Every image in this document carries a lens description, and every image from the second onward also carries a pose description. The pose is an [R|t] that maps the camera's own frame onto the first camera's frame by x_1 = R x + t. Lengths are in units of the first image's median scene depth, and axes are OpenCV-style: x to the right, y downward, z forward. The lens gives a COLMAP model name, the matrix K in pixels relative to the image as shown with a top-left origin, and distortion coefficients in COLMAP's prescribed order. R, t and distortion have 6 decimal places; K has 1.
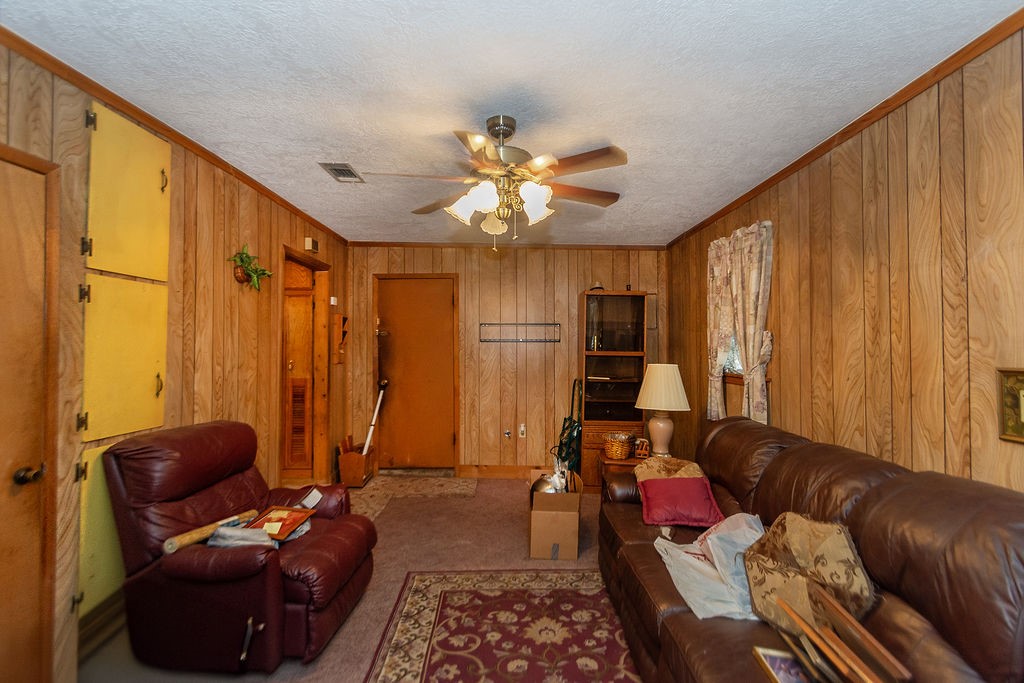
lens RADIAL K [[457.2, 0, 510.2], [0, 457.2, 339.5], [0, 0, 1]] dist [0.009278, -0.005022]
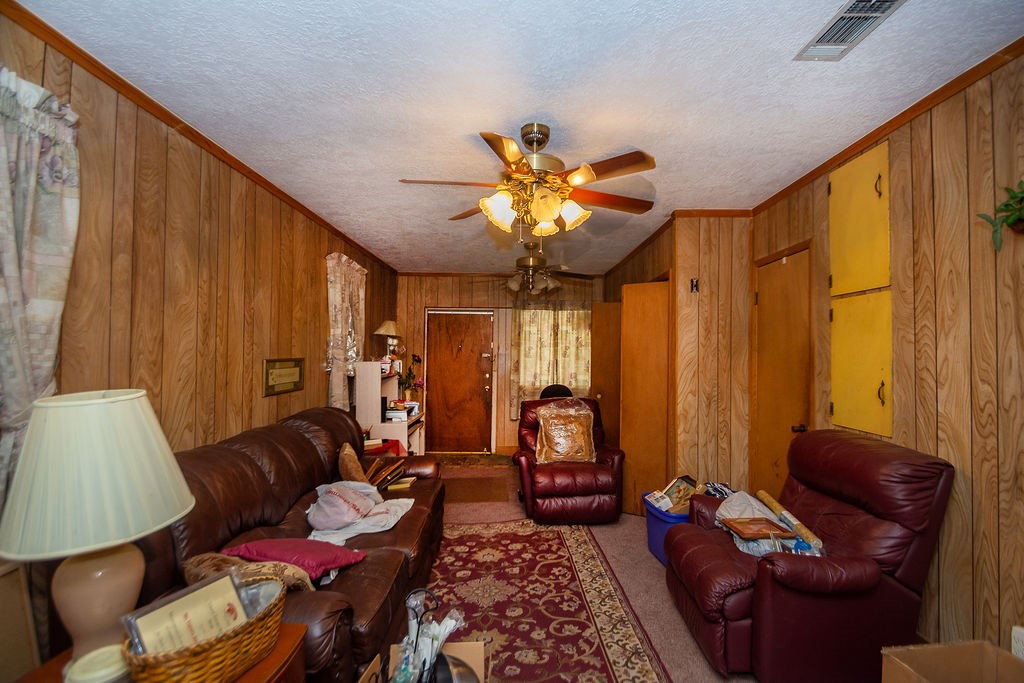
lens RADIAL K [[457.2, 0, 512.6], [0, 457.2, 345.8], [0, 0, 1]] dist [0.009278, -0.005022]
pose [[-0.999808, -0.010753, -0.016381, 0.043237], [-0.010190, 0.999367, -0.034094, 0.040472], [0.016737, -0.033921, -0.999284, 2.005942]]
